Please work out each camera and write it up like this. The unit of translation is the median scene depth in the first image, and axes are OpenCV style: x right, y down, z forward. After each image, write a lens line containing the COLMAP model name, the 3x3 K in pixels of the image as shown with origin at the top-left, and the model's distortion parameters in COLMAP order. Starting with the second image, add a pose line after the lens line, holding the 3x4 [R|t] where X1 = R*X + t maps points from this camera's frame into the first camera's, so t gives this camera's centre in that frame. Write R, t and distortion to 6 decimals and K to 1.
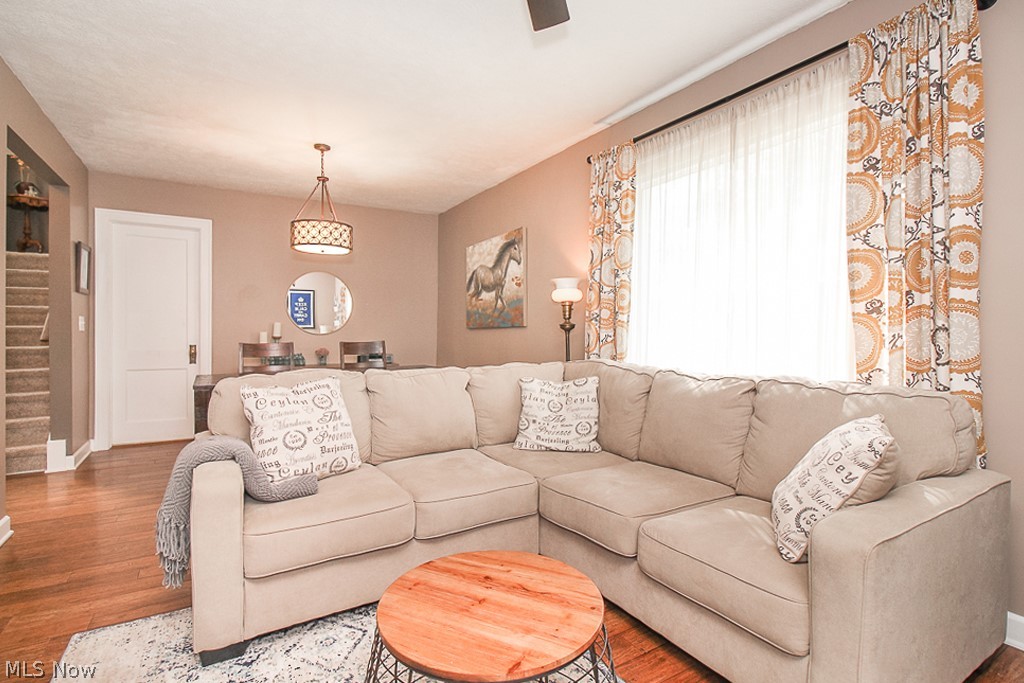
lens RADIAL K [[495.9, 0, 508.9], [0, 495.9, 337.6], [0, 0, 1]] dist [0.009945, -0.006992]
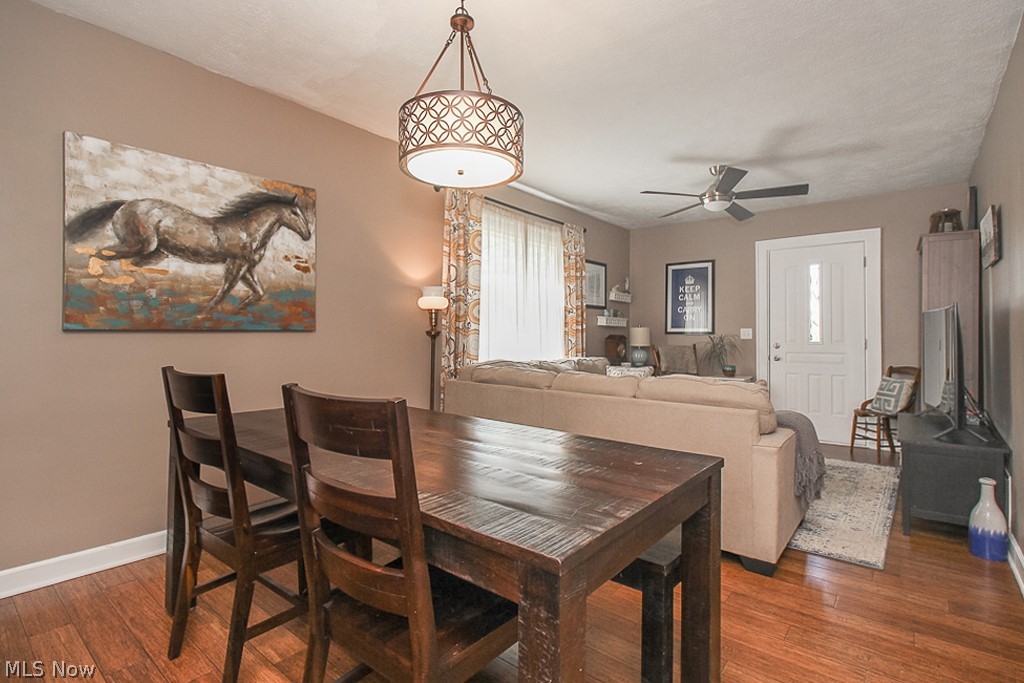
lens RADIAL K [[495.9, 0, 512.5], [0, 495.9, 333.6], [0, 0, 1]] dist [0.009945, -0.006992]
pose [[-0.344842, 0.002987, 0.938656, -0.896983], [0.004673, 0.999988, -0.001466, -0.019486], [-0.938649, 0.003881, -0.344852, 1.201546]]
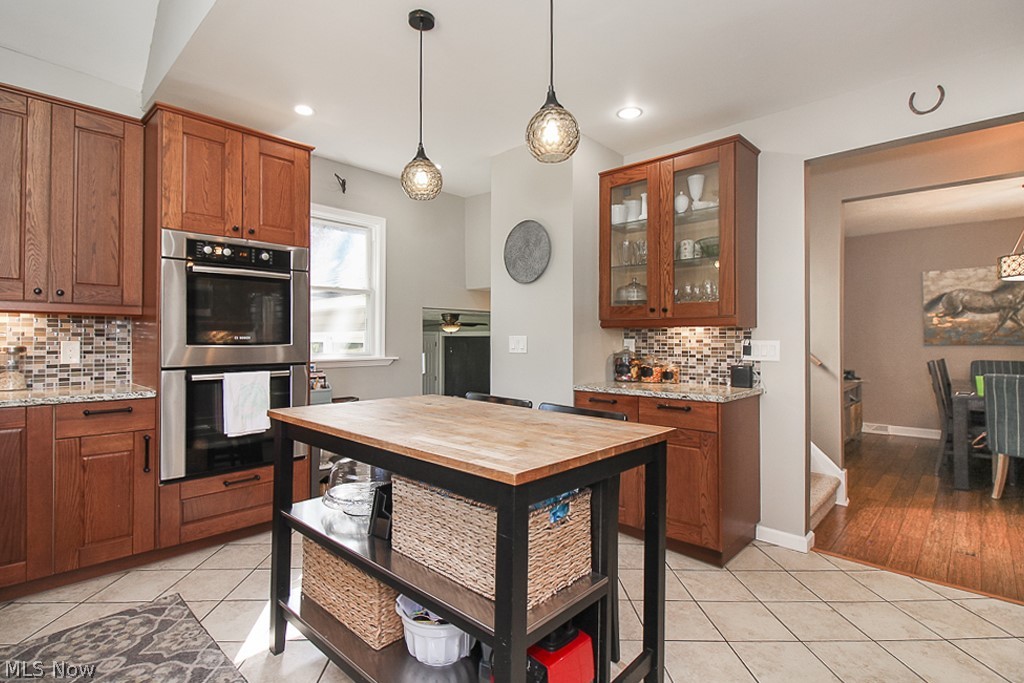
lens RADIAL K [[495.9, 0, 519.4], [0, 495.9, 334.5], [0, 0, 1]] dist [0.009945, -0.006992]
pose [[0.957564, -0.005781, 0.288162, -1.909840], [0.011854, 0.999743, -0.019335, -0.047730], [-0.287976, 0.021930, 0.957386, 0.301267]]
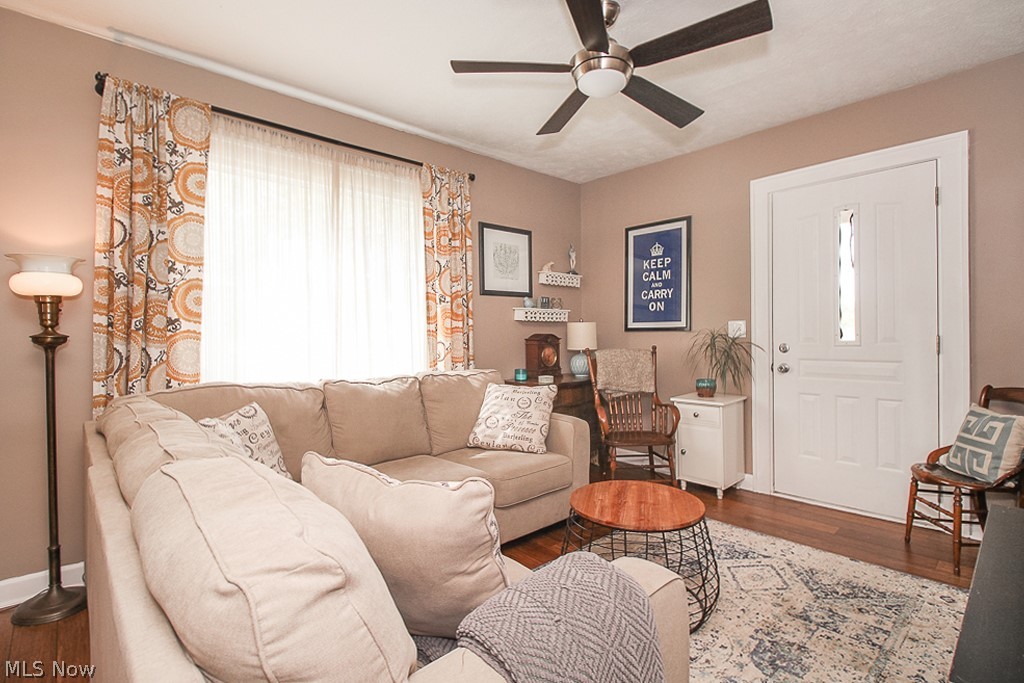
lens RADIAL K [[495.9, 0, 514.3], [0, 495.9, 340.2], [0, 0, 1]] dist [0.009945, -0.006992]
pose [[-0.207092, -0.006964, 0.978297, -0.548349], [0.021868, 0.999692, 0.011745, -0.017029], [-0.978077, 0.023825, -0.206876, 0.596043]]
